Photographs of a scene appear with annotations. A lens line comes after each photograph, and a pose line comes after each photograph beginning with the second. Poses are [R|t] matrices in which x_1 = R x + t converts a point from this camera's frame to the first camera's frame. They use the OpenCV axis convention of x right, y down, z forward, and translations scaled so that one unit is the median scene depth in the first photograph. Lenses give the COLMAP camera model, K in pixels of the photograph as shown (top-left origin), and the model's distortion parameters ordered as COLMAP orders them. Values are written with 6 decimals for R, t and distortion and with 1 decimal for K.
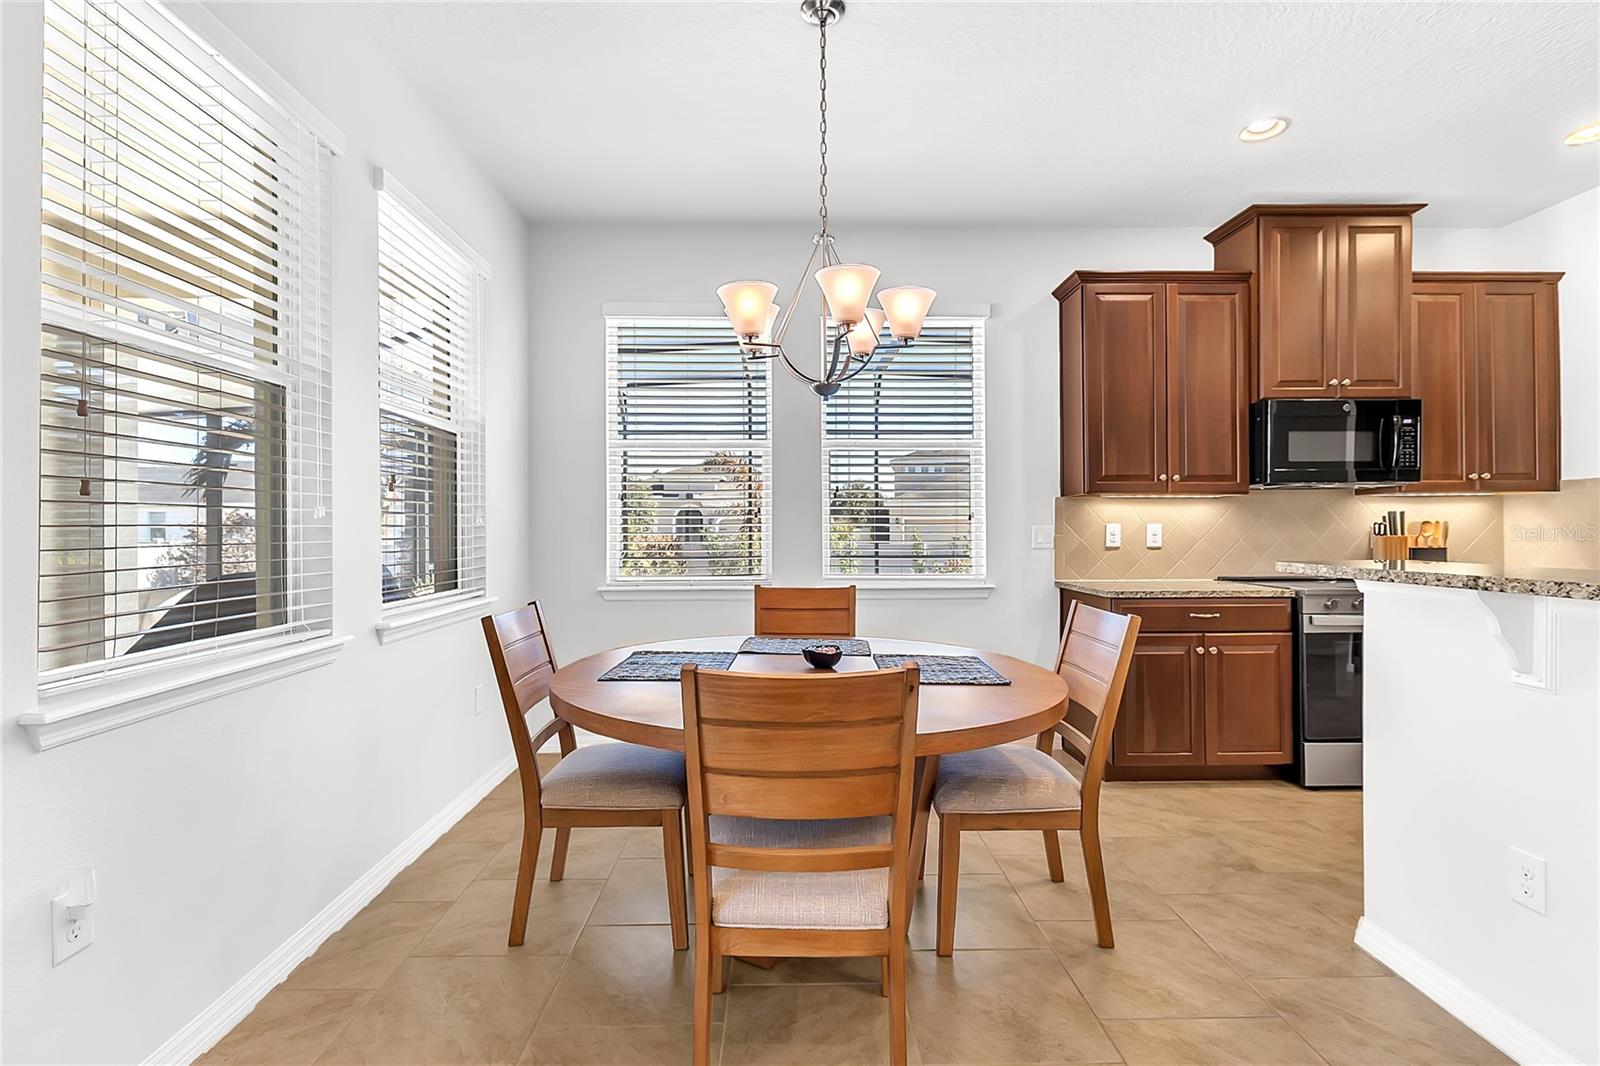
lens RADIAL K [[742.8, 0, 792.3], [0, 742.8, 528.9], [0, 0, 1]] dist [0.008744, -0.005070]
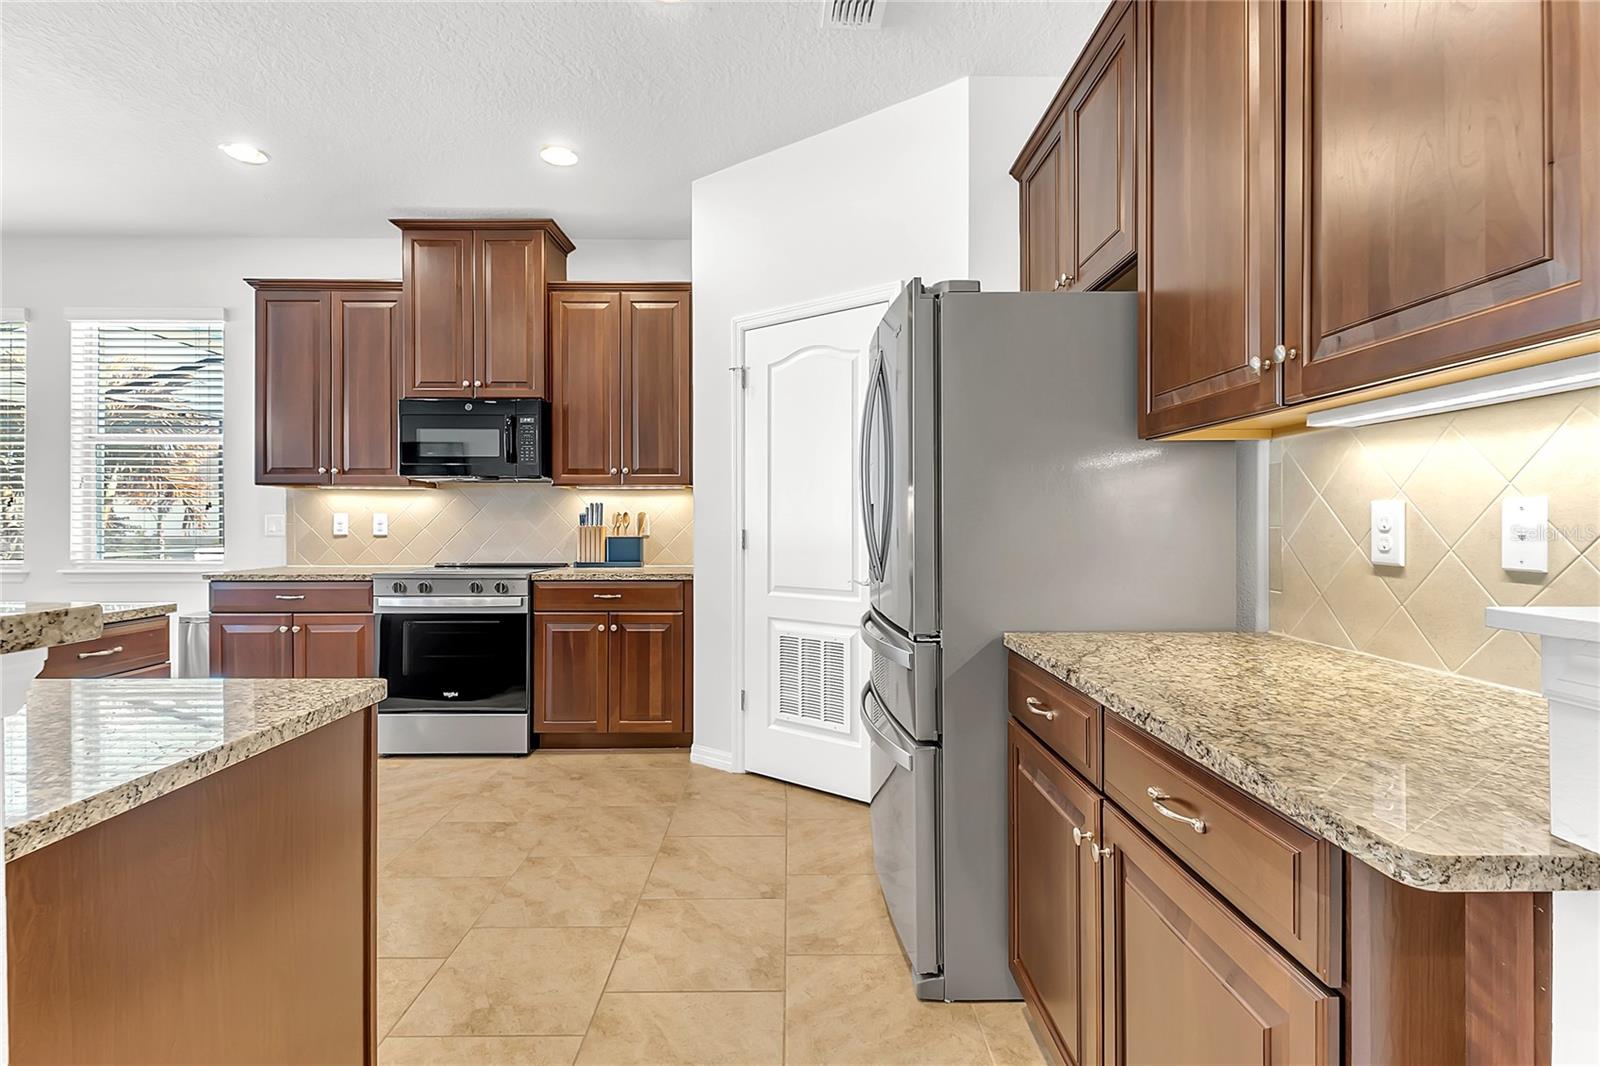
lens RADIAL K [[742.8, 0, 797.1], [0, 742.8, 527.3], [0, 0, 1]] dist [0.008744, -0.005070]
pose [[0.999952, 0.002384, -0.009555, 1.282124], [-0.002292, 0.999951, 0.009631, 0.001229], [0.009578, -0.009609, 0.999908, -0.088153]]
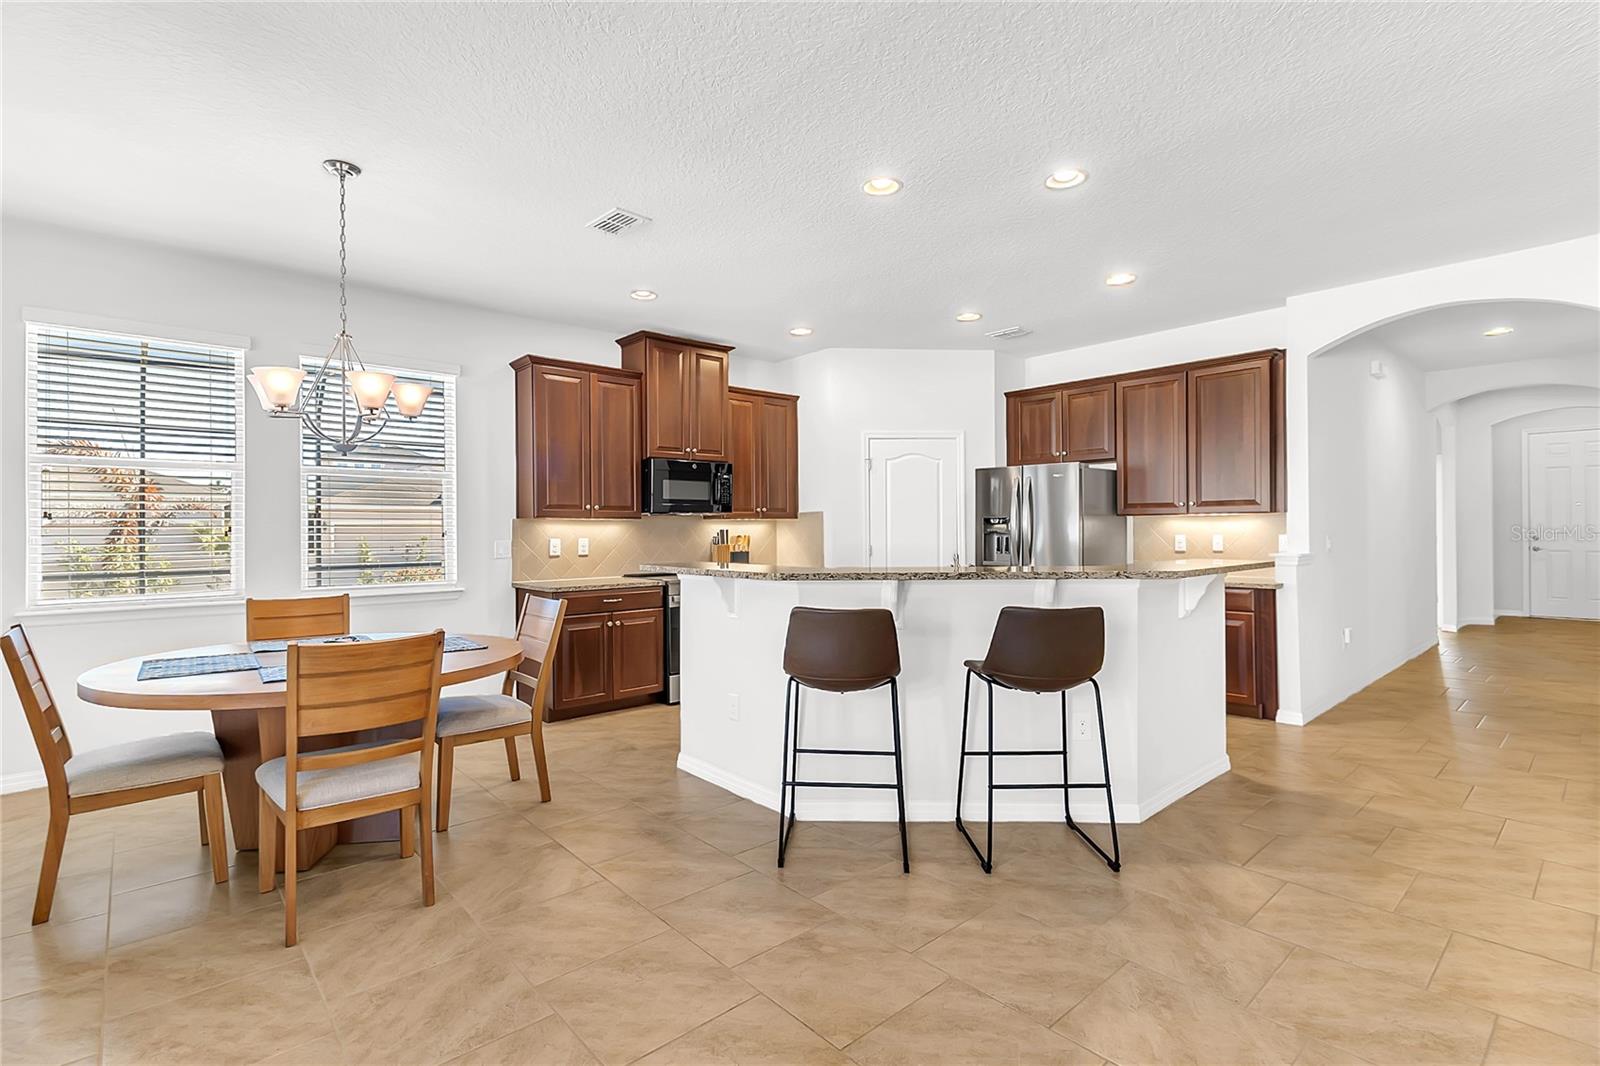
lens RADIAL K [[742.8, 0, 796.3], [0, 742.8, 525.6], [0, 0, 1]] dist [0.008744, -0.005070]
pose [[0.756503, 0.003010, 0.653984, -0.146042], [0.003219, 0.999960, -0.008325, -0.021219], [-0.653983, 0.008403, 0.756463, -0.373759]]
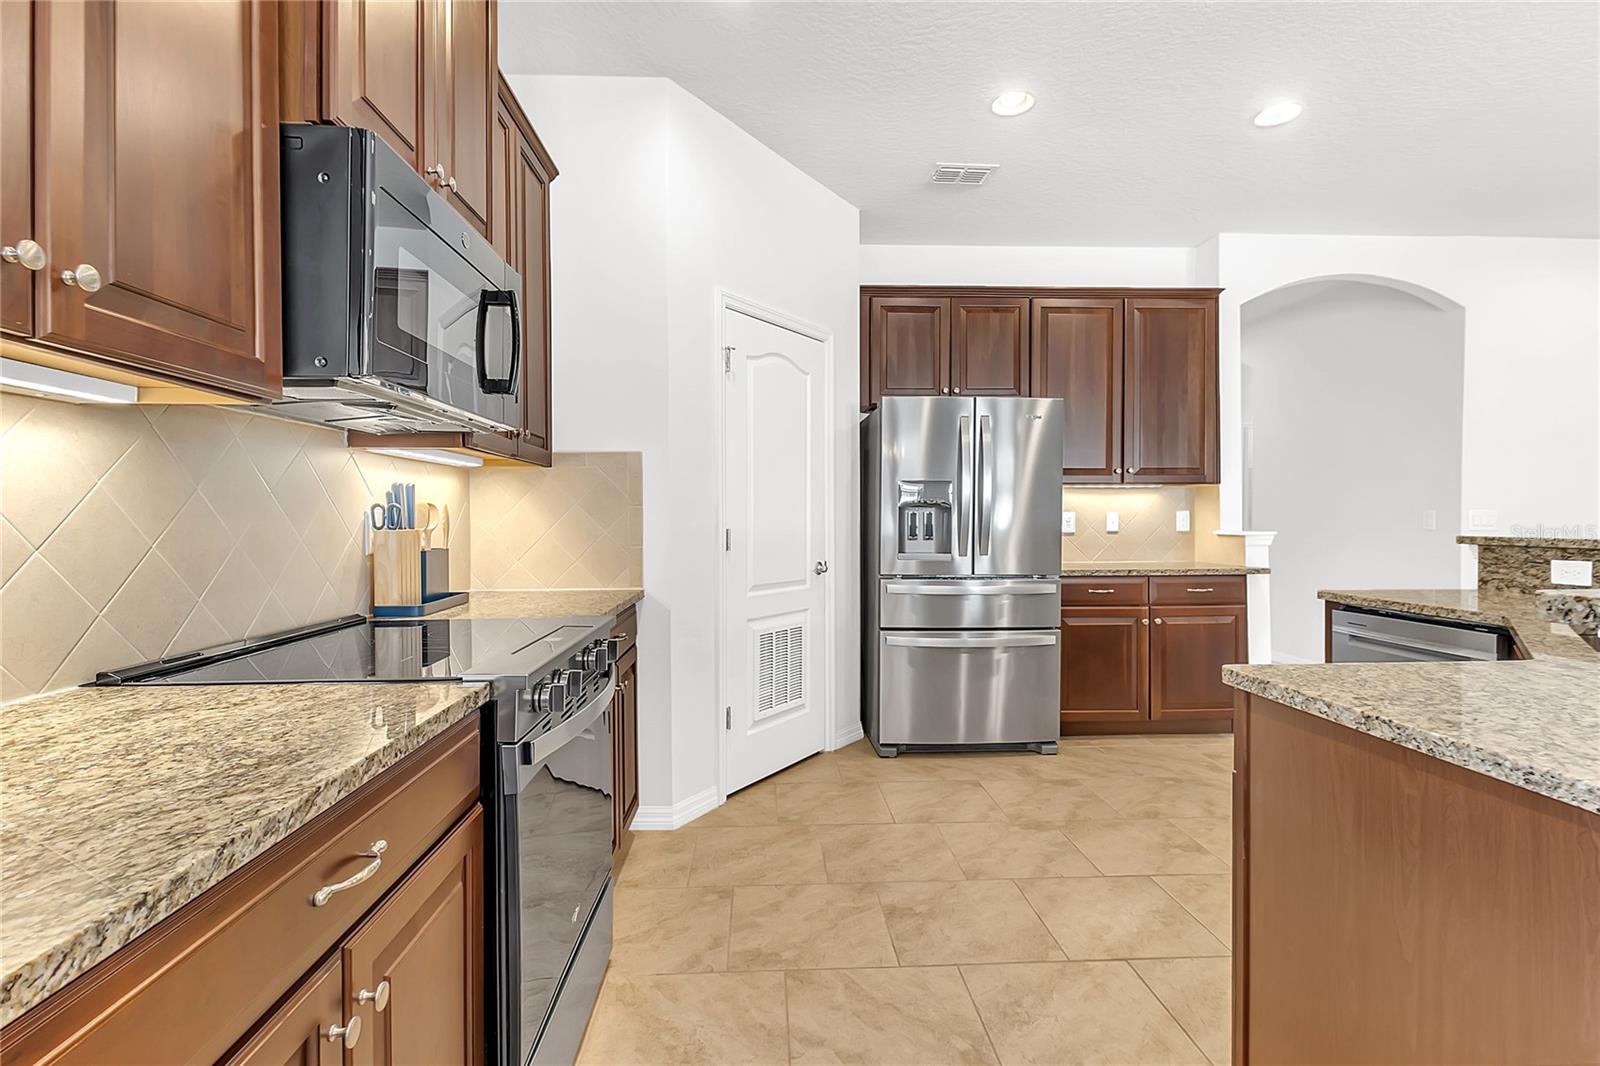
lens RADIAL K [[742.8, 0, 805.5], [0, 742.8, 524.7], [0, 0, 1]] dist [0.008744, -0.005070]
pose [[-0.032471, -0.006230, 0.999453, 0.304919], [0.002615, 0.999977, 0.006318, 0.003708], [-0.999469, 0.002819, -0.032454, 0.838488]]
